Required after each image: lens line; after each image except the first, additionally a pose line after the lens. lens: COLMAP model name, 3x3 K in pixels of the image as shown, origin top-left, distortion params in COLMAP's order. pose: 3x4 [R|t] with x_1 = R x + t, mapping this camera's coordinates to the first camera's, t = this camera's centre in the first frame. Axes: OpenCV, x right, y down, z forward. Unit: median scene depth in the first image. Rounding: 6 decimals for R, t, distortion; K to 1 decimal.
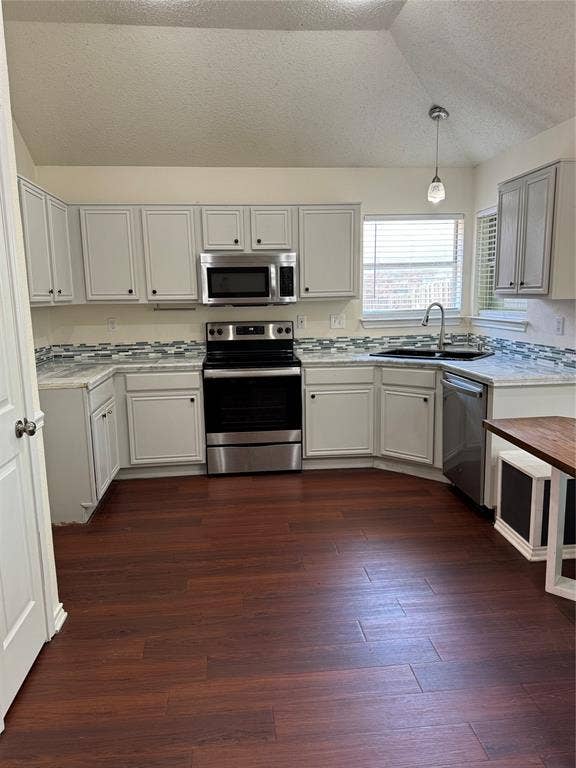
lens RADIAL K [[537.9, 0, 288.0], [0, 537.9, 384.0], [0, 0, 1]] dist [0.149494, -0.246378]
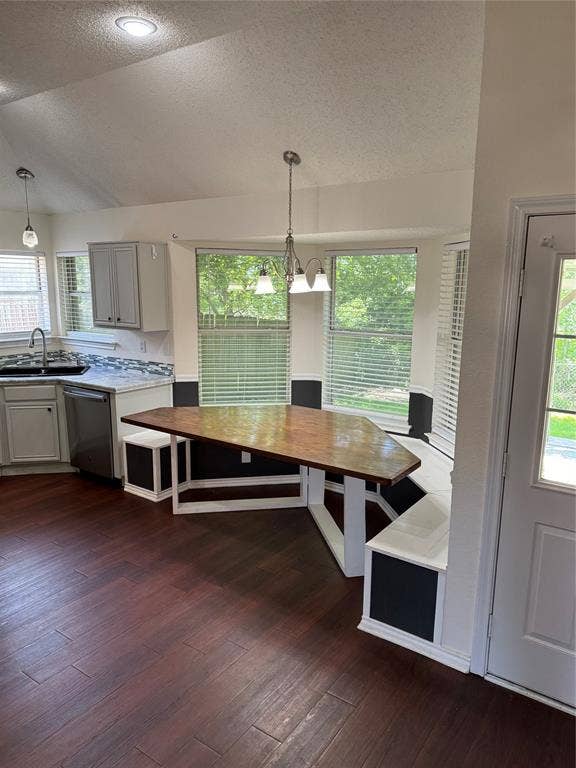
lens RADIAL K [[537.9, 0, 288.0], [0, 537.9, 384.0], [0, 0, 1]] dist [0.149494, -0.246378]
pose [[0.654011, -0.110596, 0.748357, -0.317151], [0.102183, 0.993104, 0.057464, -0.044443], [-0.749552, 0.038887, 0.660802, -0.227403]]
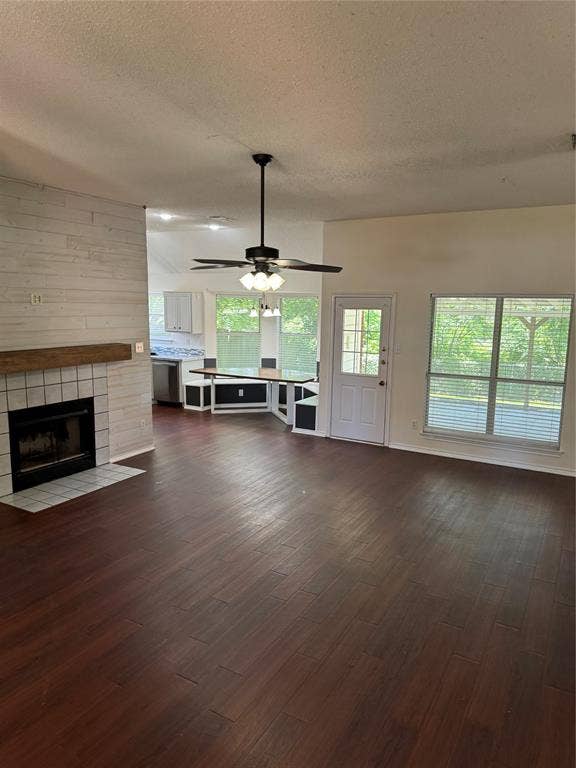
lens RADIAL K [[537.9, 0, 288.0], [0, 537.9, 384.0], [0, 0, 1]] dist [0.149494, -0.246378]
pose [[0.574267, -0.094487, 0.813197, -1.438733], [0.108555, 0.993335, 0.038758, 0.061043], [-0.811439, 0.066019, 0.580696, -1.018161]]
